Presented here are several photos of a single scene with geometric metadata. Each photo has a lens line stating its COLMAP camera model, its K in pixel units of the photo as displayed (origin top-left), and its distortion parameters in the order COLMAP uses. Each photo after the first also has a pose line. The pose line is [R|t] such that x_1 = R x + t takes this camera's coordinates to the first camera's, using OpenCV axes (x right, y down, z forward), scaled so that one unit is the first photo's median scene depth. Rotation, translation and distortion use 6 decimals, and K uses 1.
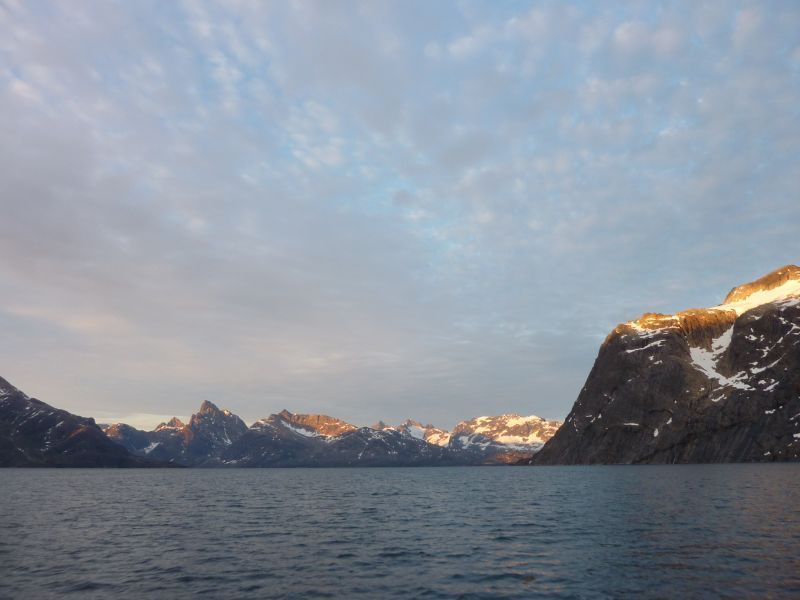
lens RADIAL K [[614.2, 0, 400.0], [0, 614.2, 300.0], [0, 0, 1]] dist [-0.032033, 0.000032]
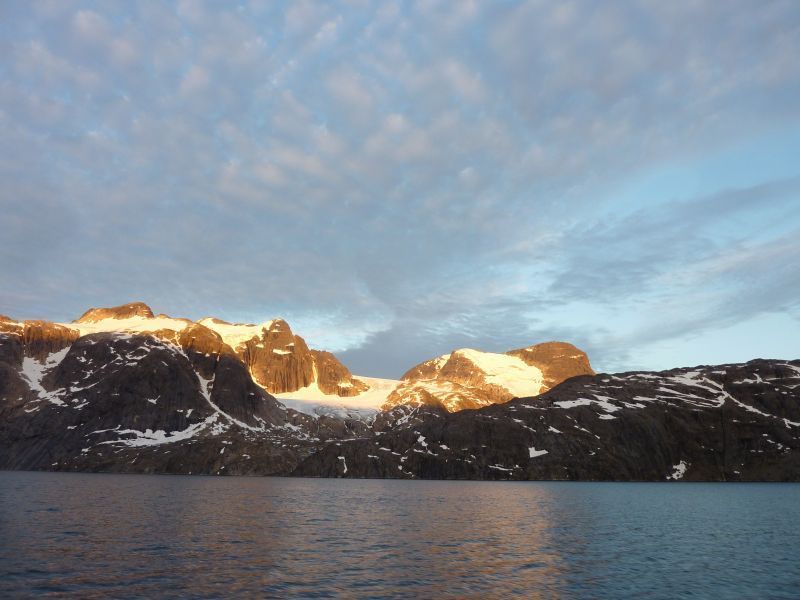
lens RADIAL K [[614.2, 0, 400.0], [0, 614.2, 300.0], [0, 0, 1]] dist [-0.032033, 0.000032]
pose [[0.553867, 0.253952, 0.792931, -0.007918], [-0.242293, 0.960294, -0.138310, -0.029379], [-0.796571, -0.115516, 0.593406, -0.110125]]
